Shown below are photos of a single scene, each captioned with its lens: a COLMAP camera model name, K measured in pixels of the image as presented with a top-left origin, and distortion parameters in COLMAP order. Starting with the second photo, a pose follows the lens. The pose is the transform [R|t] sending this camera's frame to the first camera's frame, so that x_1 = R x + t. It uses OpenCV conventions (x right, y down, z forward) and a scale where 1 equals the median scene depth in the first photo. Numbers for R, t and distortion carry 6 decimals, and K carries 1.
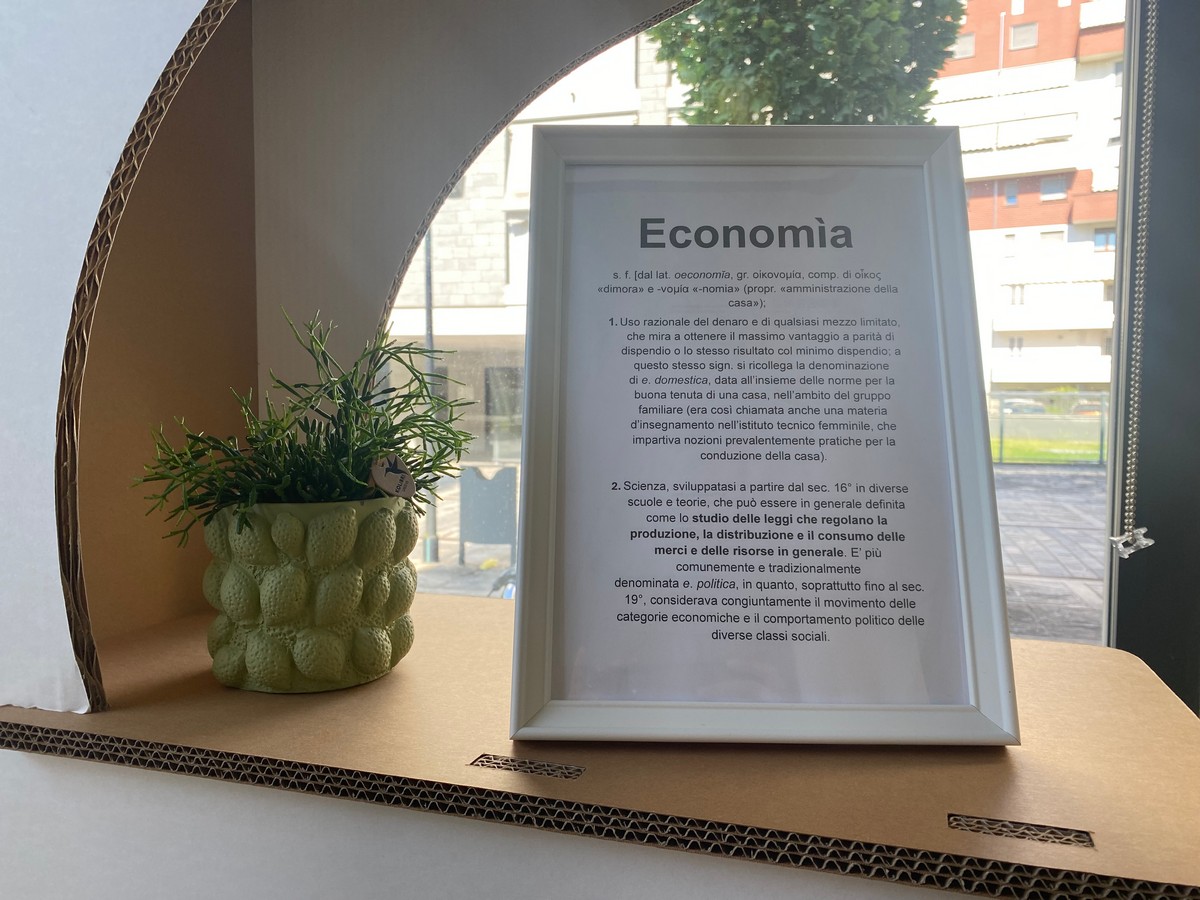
lens RADIAL K [[905.5, 0, 565.6], [0, 905.5, 433.0], [0, 0, 1]] dist [0.113265, -0.149276]
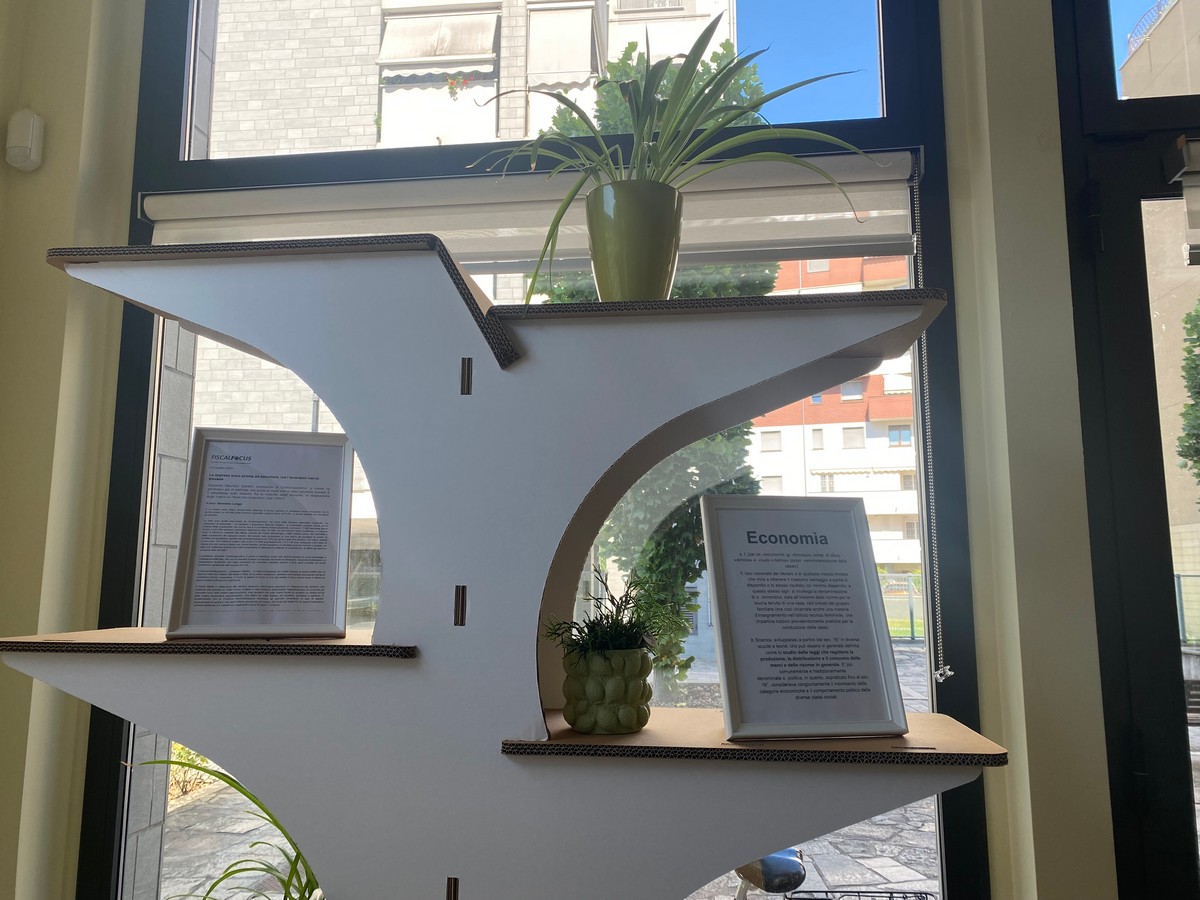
lens RADIAL K [[905.5, 0, 565.6], [0, 905.5, 433.0], [0, 0, 1]] dist [0.113265, -0.149276]
pose [[0.986363, 0.016764, 0.163731, -0.886106], [0.014863, 0.981662, -0.190051, -0.032707], [-0.163915, 0.189893, 0.968025, -1.505036]]
